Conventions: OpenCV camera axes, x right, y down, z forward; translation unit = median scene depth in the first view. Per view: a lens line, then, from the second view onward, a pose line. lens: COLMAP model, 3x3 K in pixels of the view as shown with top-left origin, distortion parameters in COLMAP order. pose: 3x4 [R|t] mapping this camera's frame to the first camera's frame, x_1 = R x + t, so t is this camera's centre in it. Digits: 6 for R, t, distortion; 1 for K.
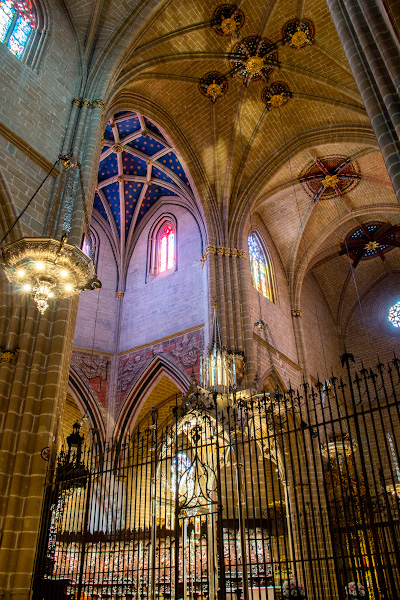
lens RADIAL K [[479.5, 0, 200.0], [0, 479.5, 300.0], [0, 0, 1]] dist [-0.203839, 0.222839]
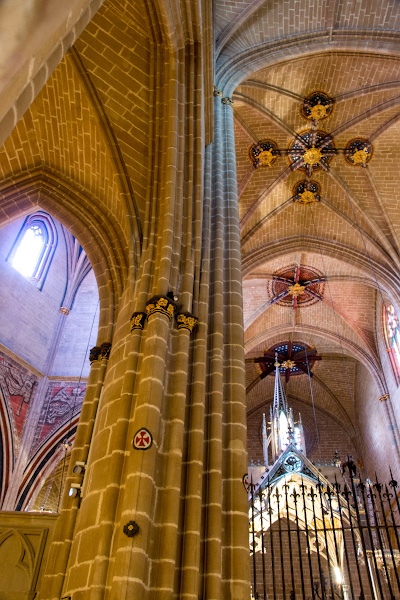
lens RADIAL K [[479.5, 0, 200.0], [0, 479.5, 300.0], [0, 0, 1]] dist [-0.203839, 0.222839]
pose [[0.851439, 0.404372, 0.333969, -0.280523], [-0.335050, 0.909304, -0.246796, 0.107941], [-0.403476, 0.098236, 0.909701, 0.169269]]
